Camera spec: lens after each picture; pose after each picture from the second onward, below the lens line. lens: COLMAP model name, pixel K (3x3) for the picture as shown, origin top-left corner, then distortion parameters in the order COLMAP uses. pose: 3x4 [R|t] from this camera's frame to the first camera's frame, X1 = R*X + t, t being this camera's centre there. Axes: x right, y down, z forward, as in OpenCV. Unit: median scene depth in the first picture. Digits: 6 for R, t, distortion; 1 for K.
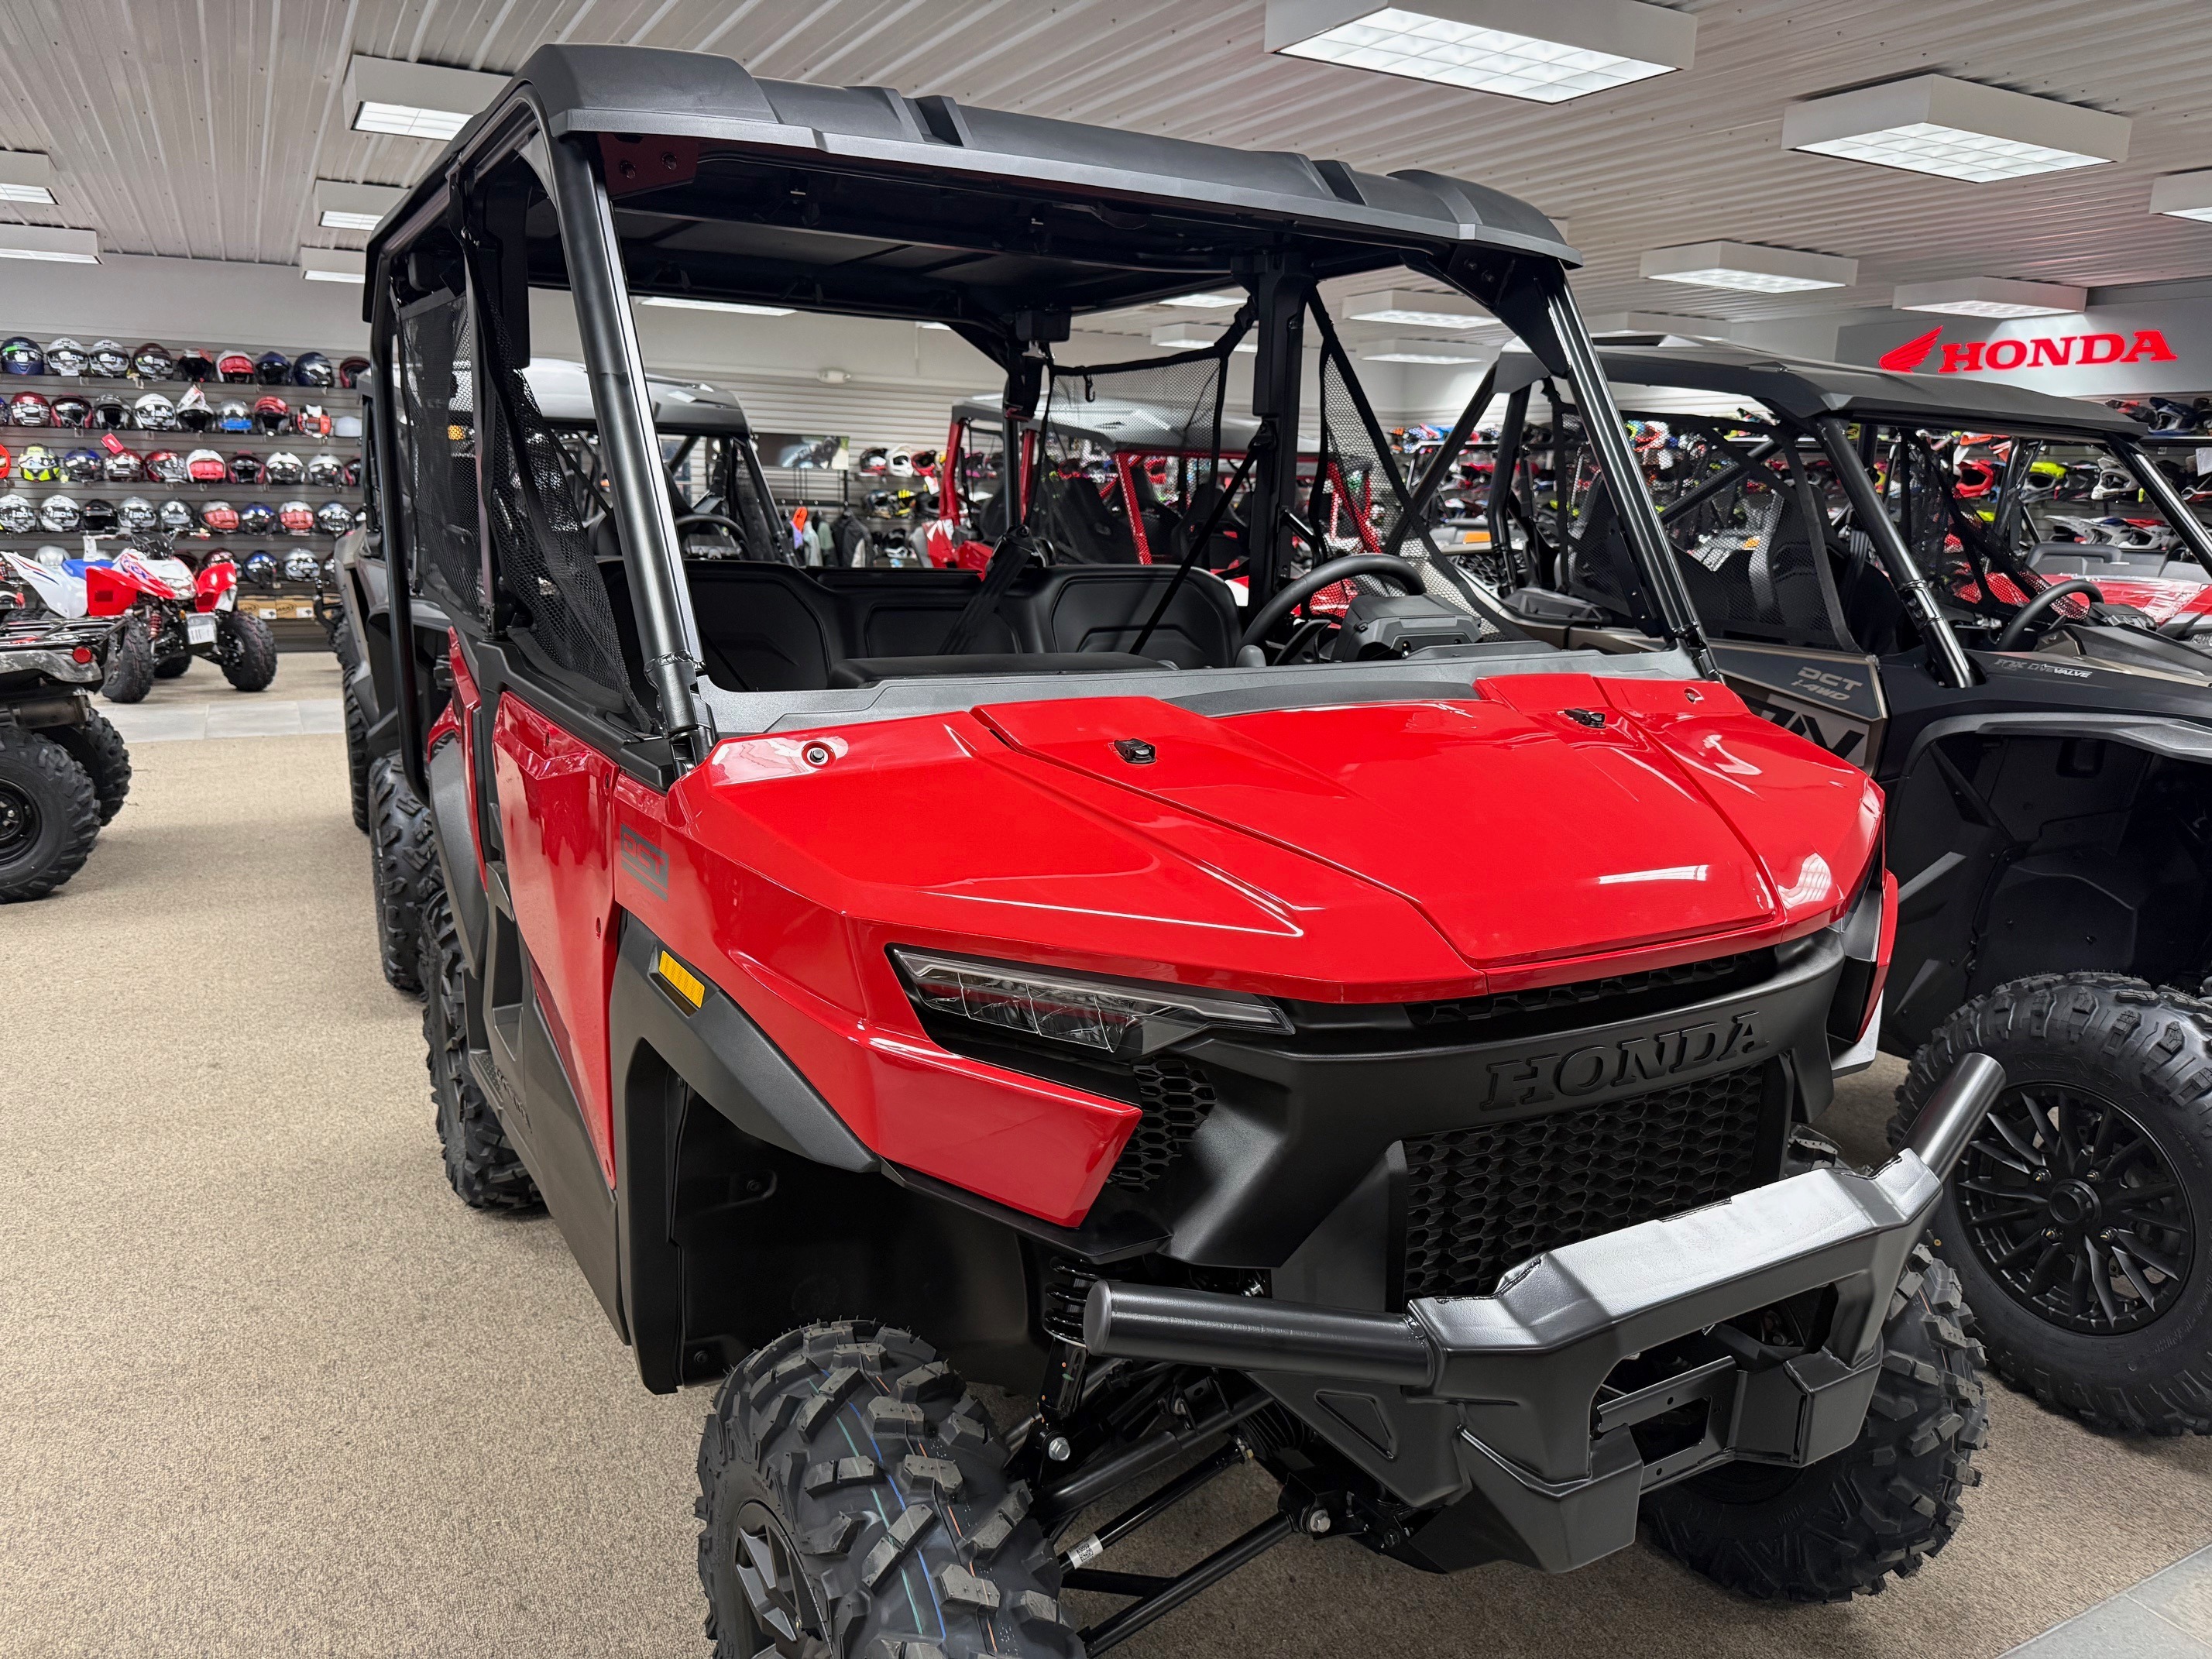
lens RADIAL K [[1565.0, 0, 1106.0], [0, 1565.0, 829.5], [0, 0, 1]] dist [0.013885, 0.002791]
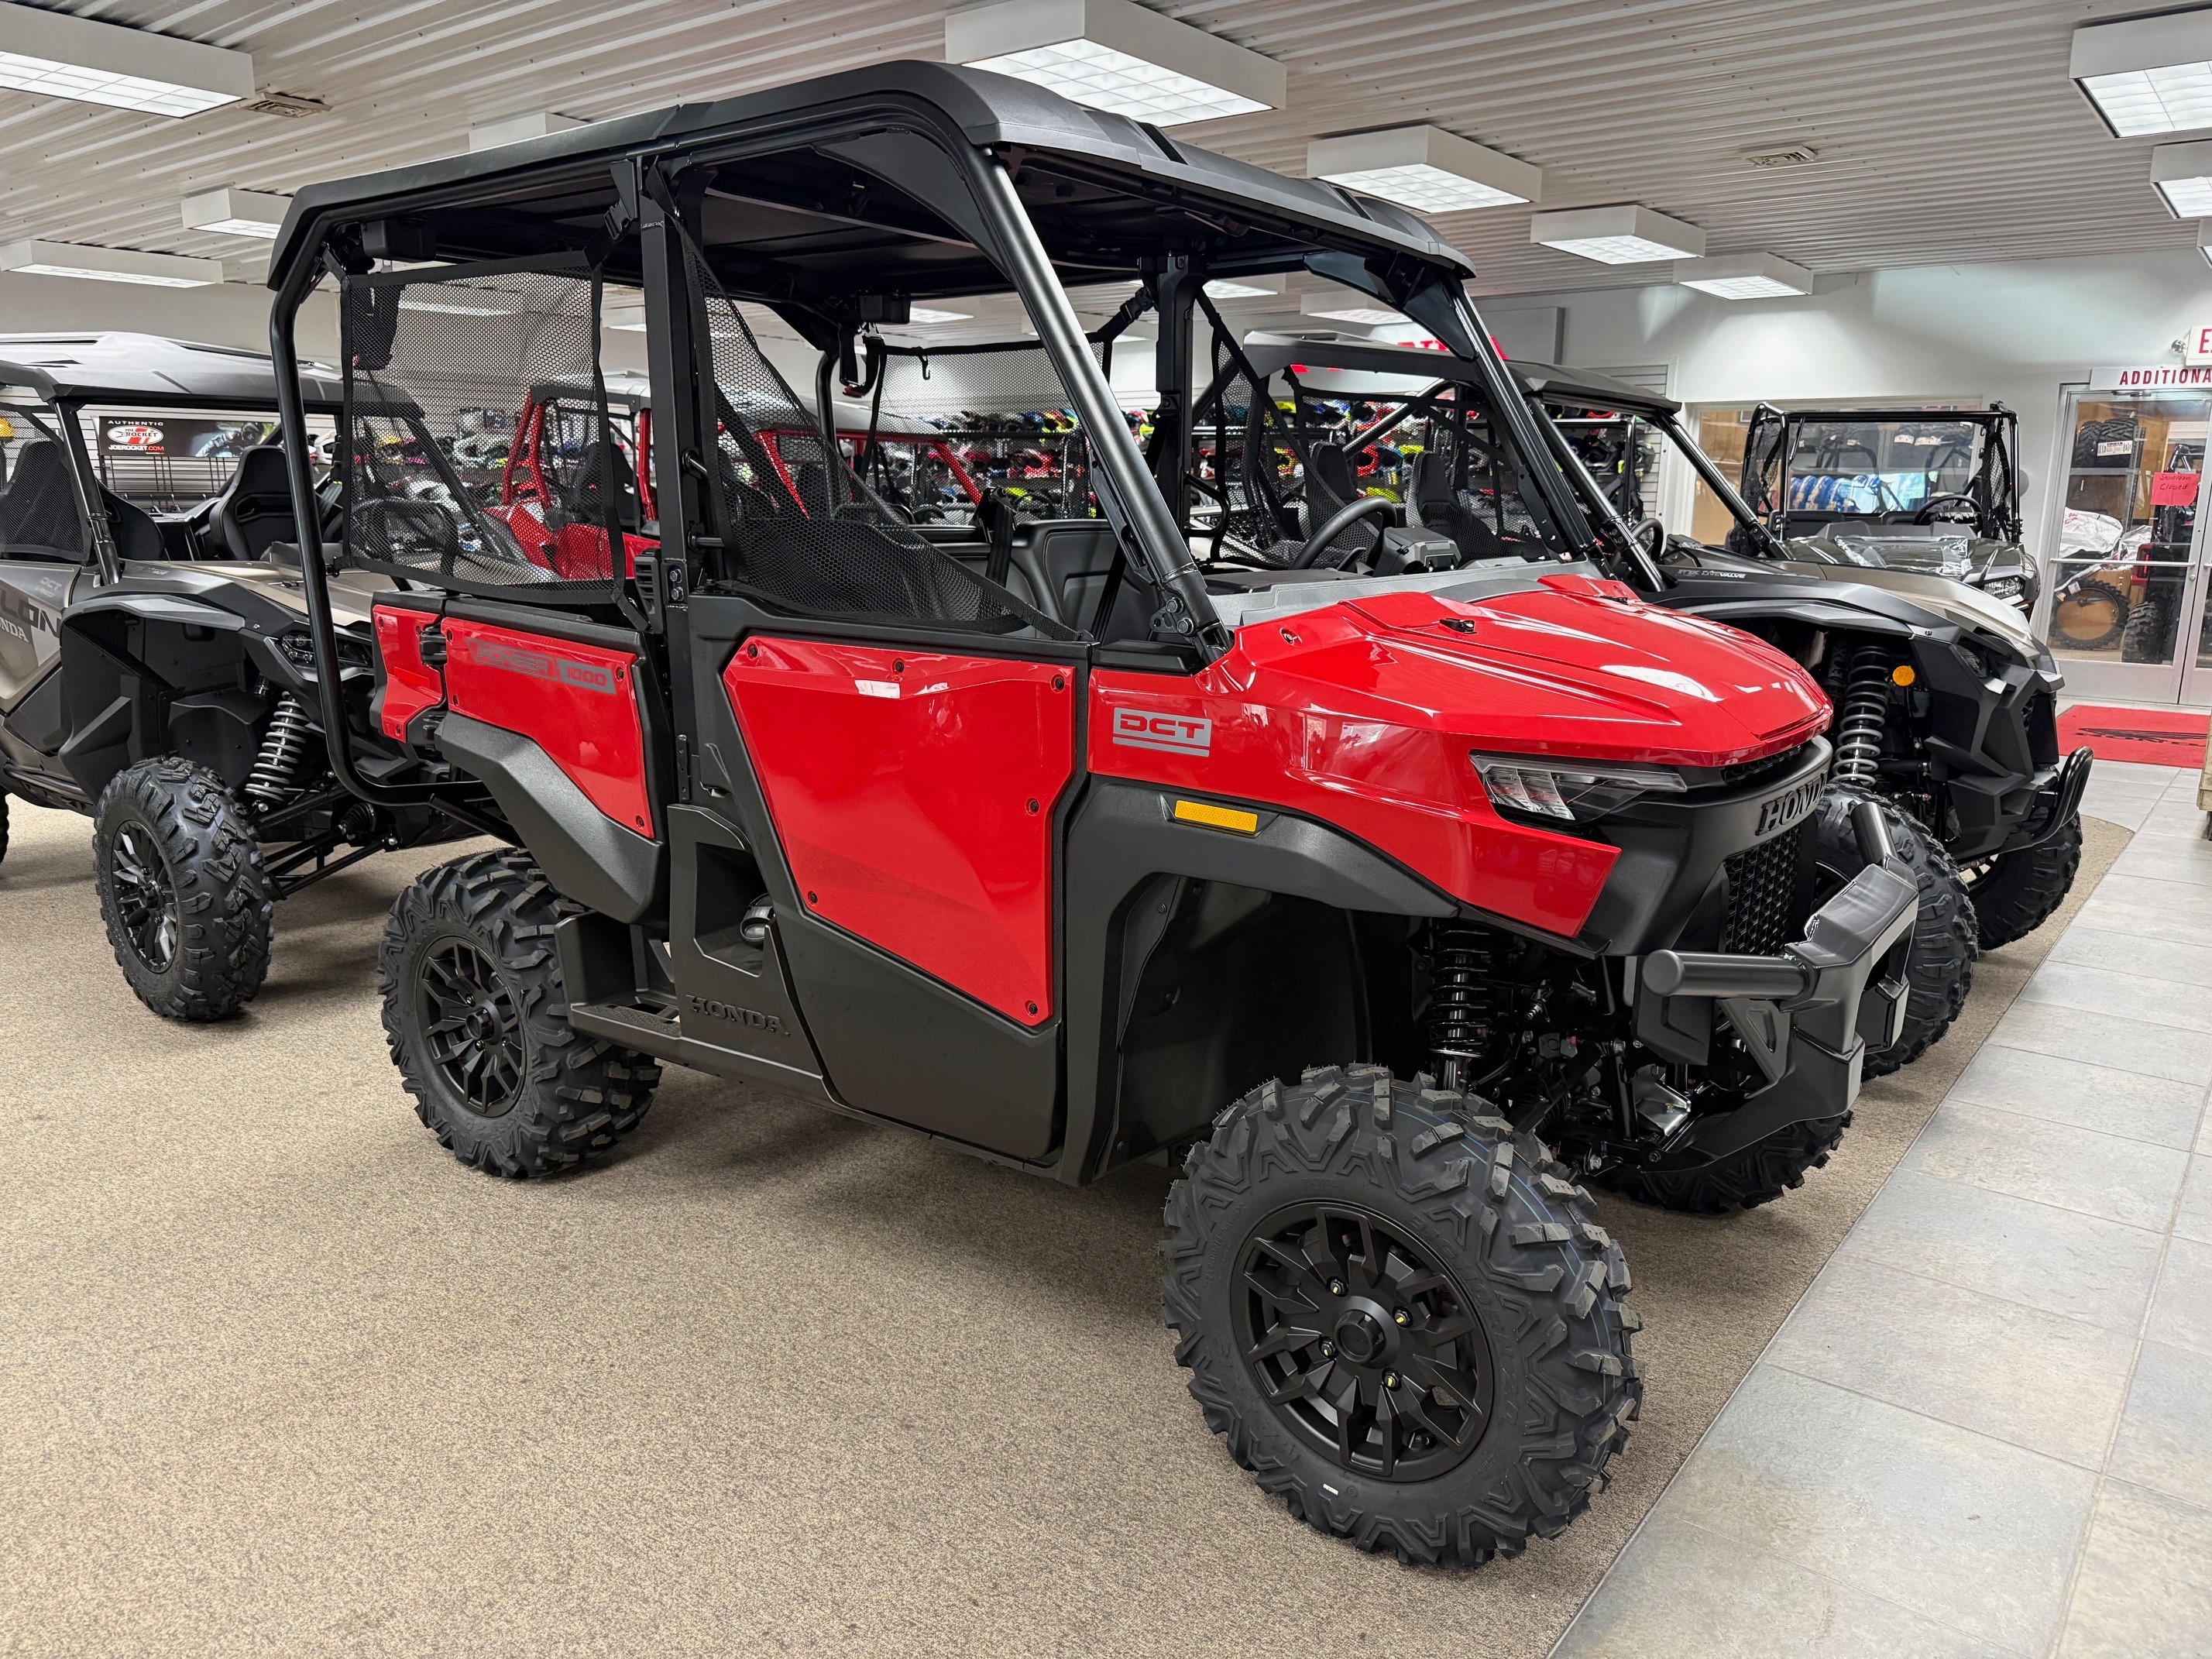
lens RADIAL K [[1568.3, 0, 1070.0], [0, 1568.3, 826.1], [0, 0, 1]] dist [0.077266, 0.001183]
pose [[0.920240, -0.100773, 0.378158, -0.333923], [0.101431, 0.994675, 0.018235, 0.026139], [-0.377982, 0.021576, 0.925561, -0.061596]]
